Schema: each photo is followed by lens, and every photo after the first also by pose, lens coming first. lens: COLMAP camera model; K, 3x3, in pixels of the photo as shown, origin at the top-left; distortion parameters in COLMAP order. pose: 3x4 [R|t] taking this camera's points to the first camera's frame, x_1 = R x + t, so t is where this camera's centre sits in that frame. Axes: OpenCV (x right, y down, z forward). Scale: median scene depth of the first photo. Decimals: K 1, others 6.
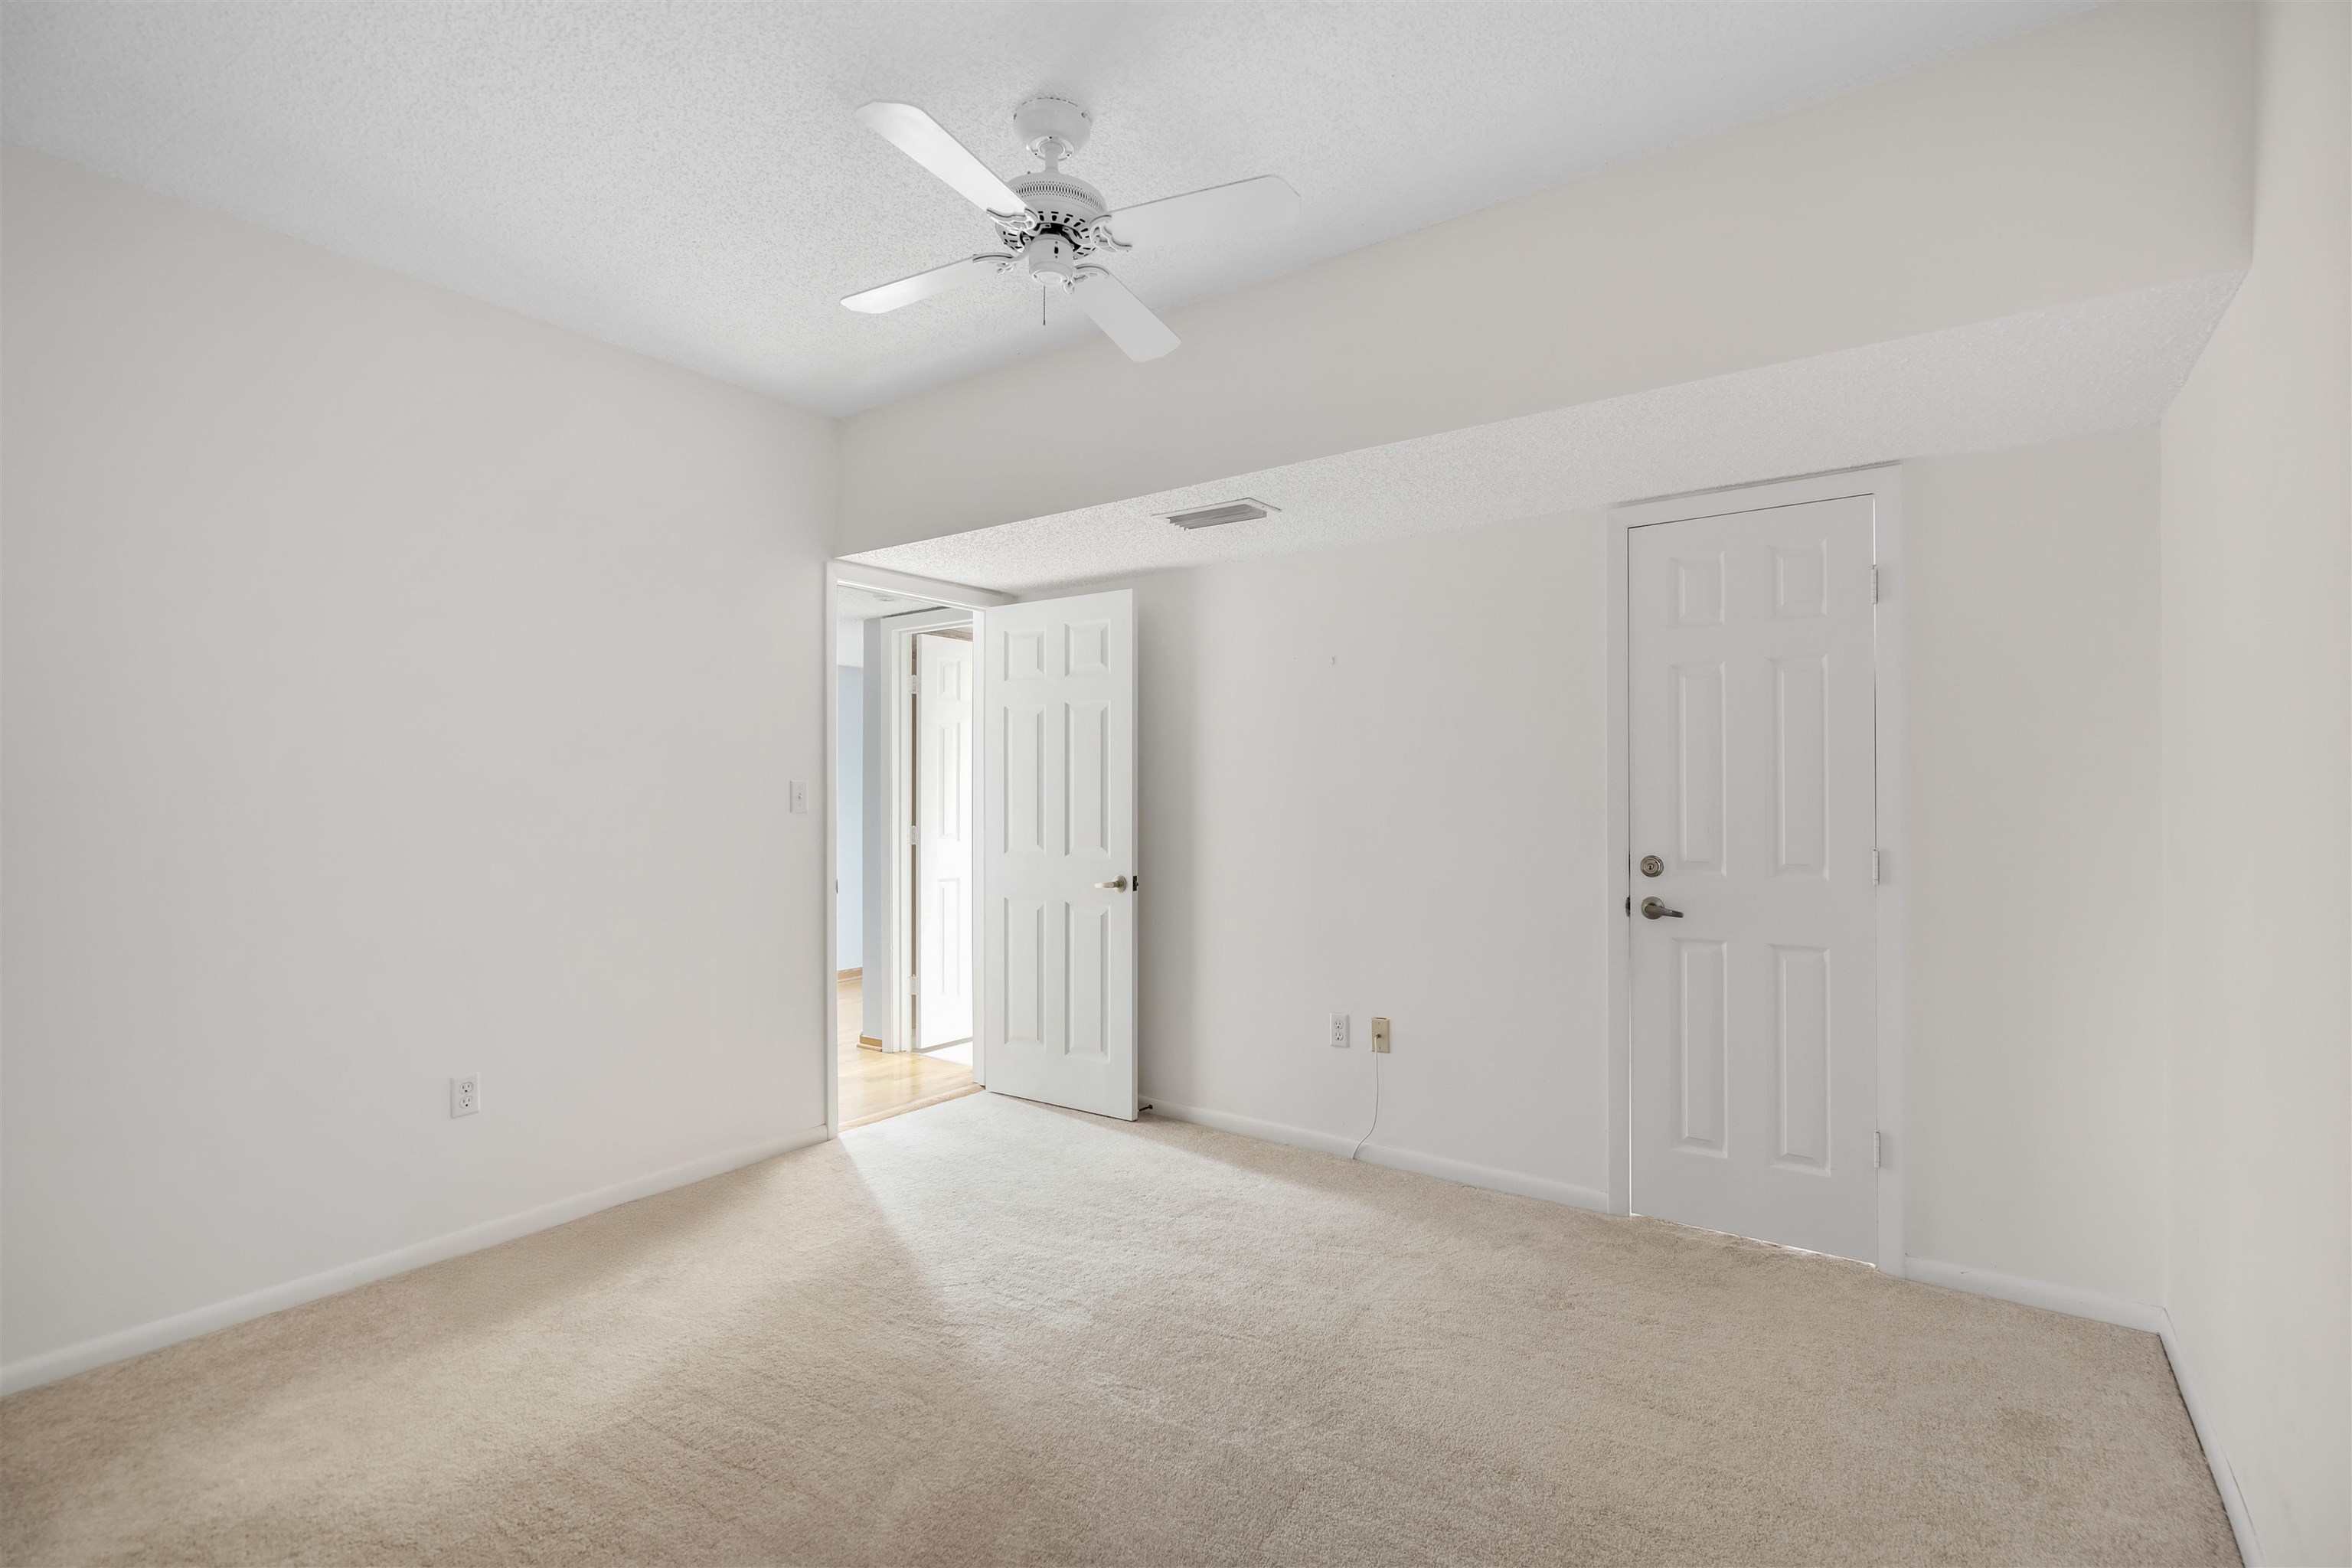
lens RADIAL K [[1077.6, 0, 1181.0], [0, 1077.6, 773.8], [0, 0, 1]] dist [-0.001116, -0.000352]
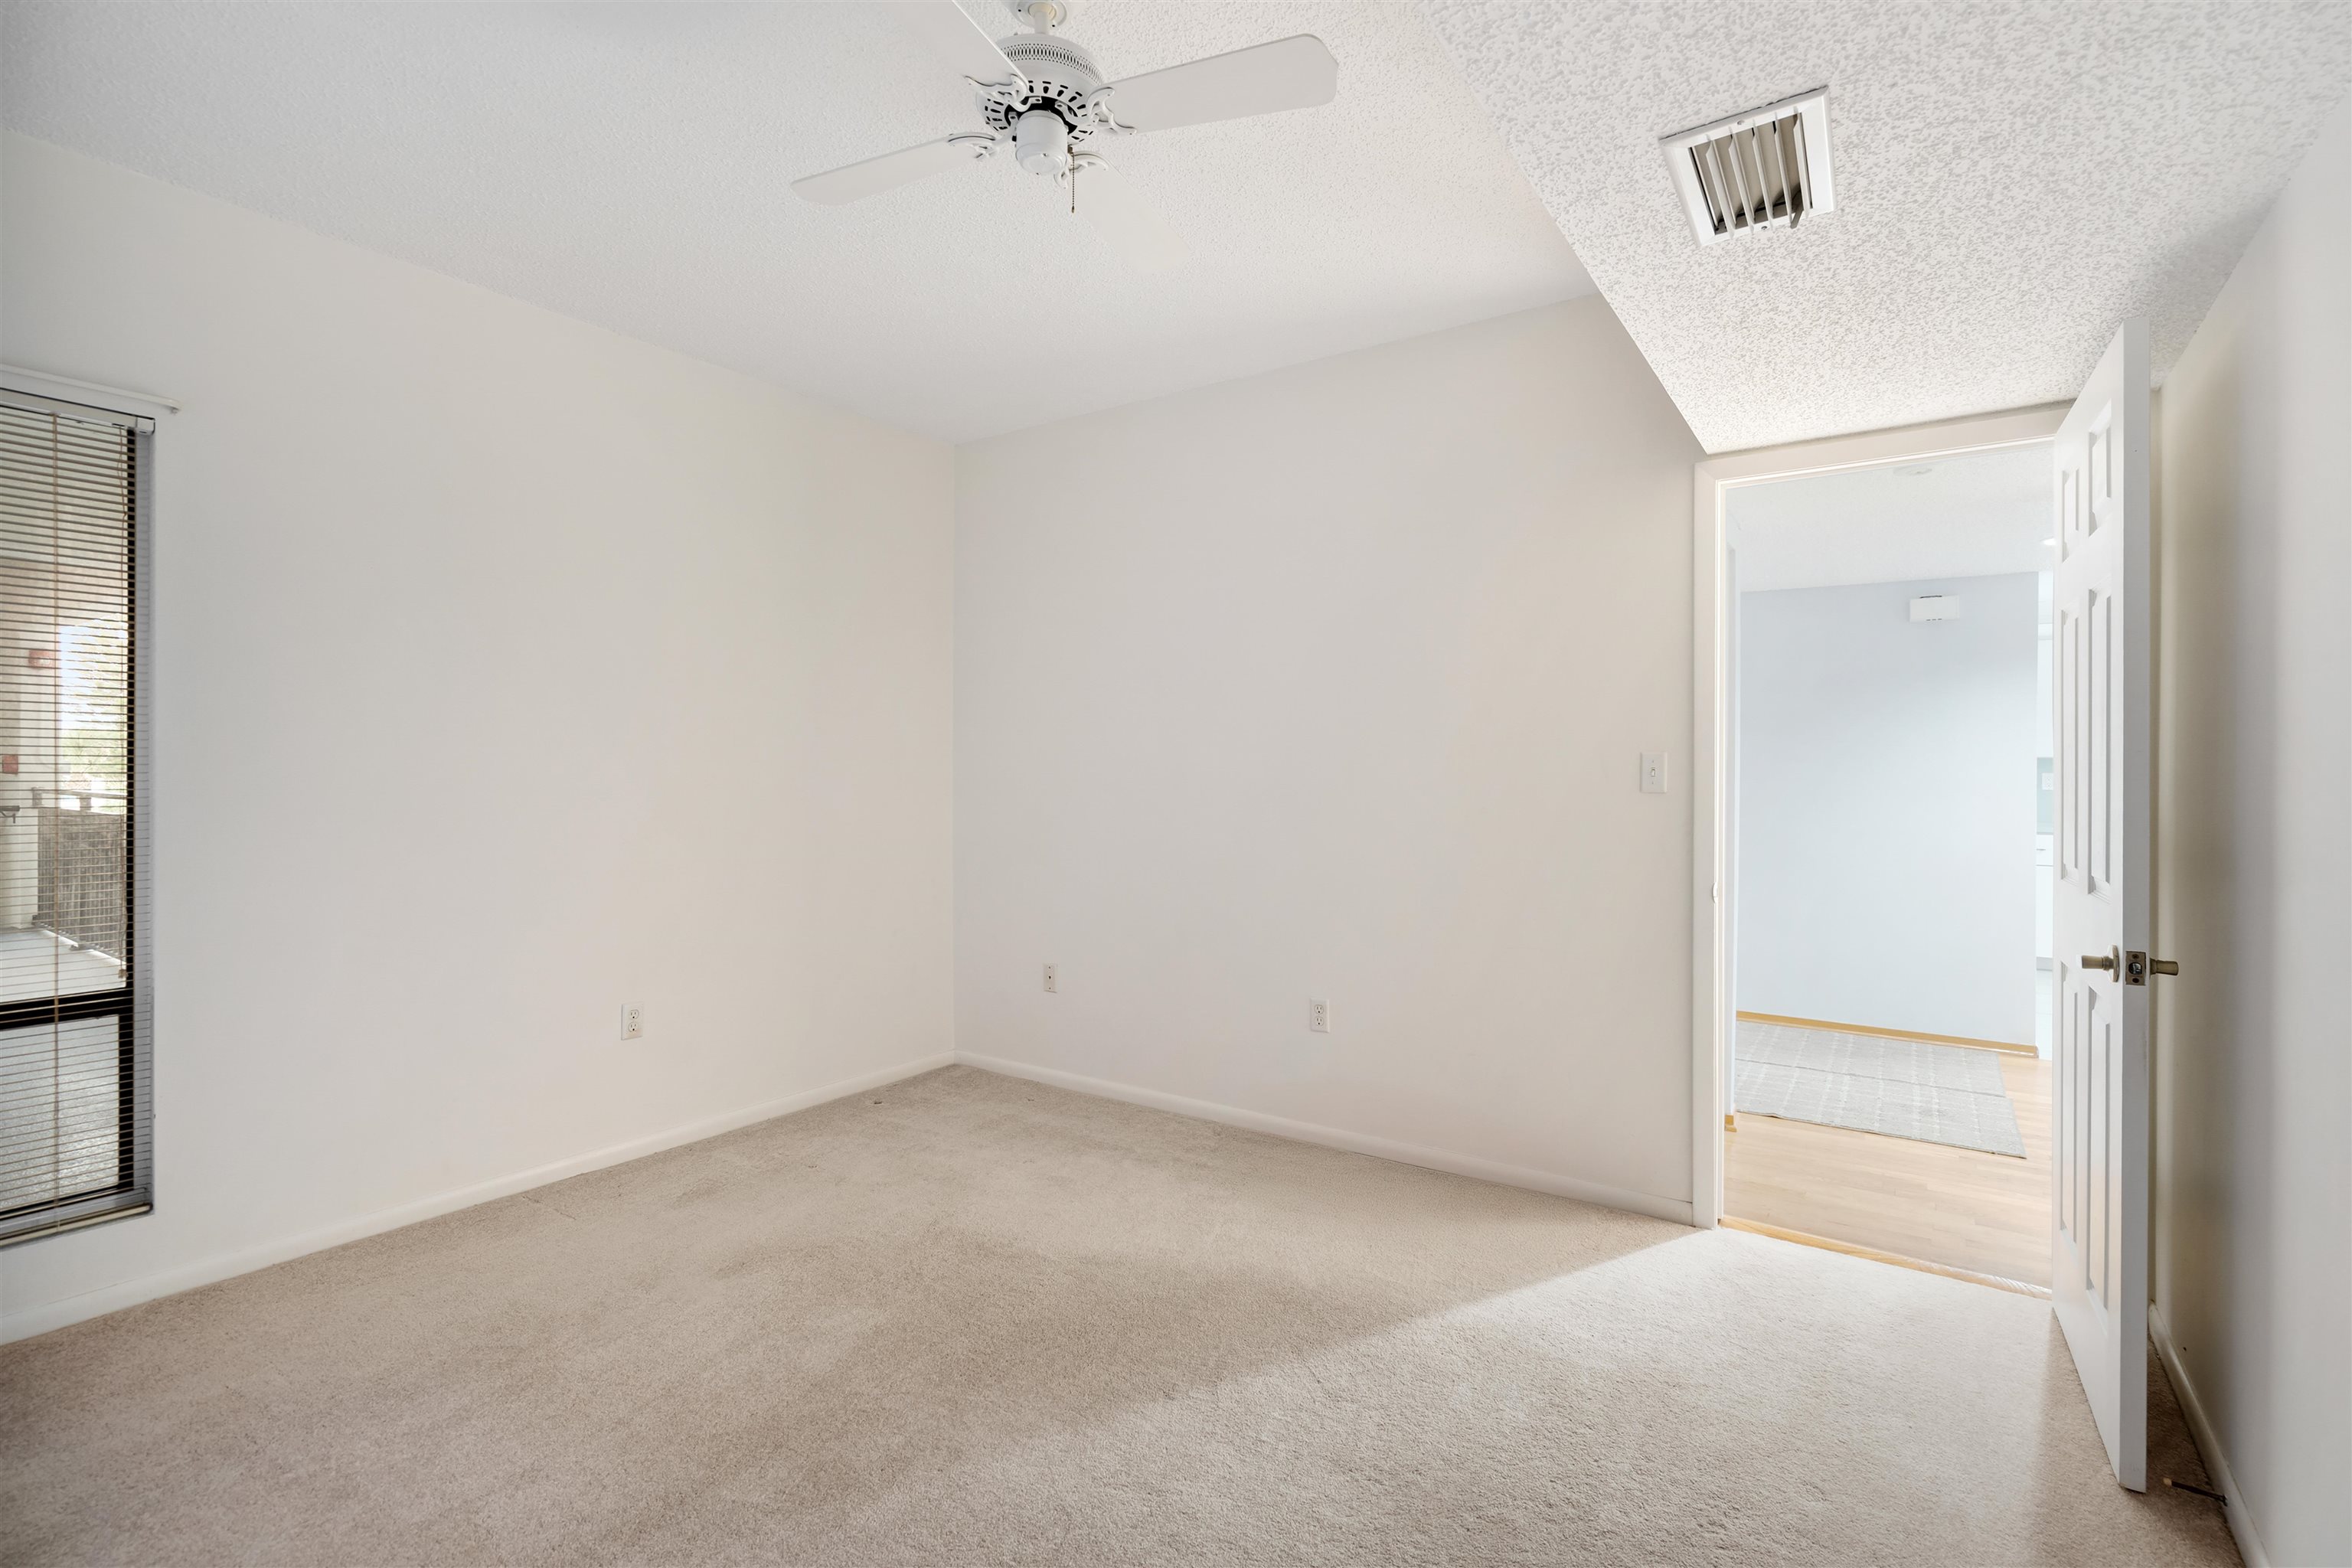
lens RADIAL K [[1077.6, 0, 1181.0], [0, 1077.6, 773.8], [0, 0, 1]] dist [-0.001116, -0.000352]
pose [[0.001580, 0.006995, -0.999974, 0.546902], [0.023201, 0.999706, 0.007030, 0.011706], [0.999730, -0.023211, 0.001418, 0.830229]]
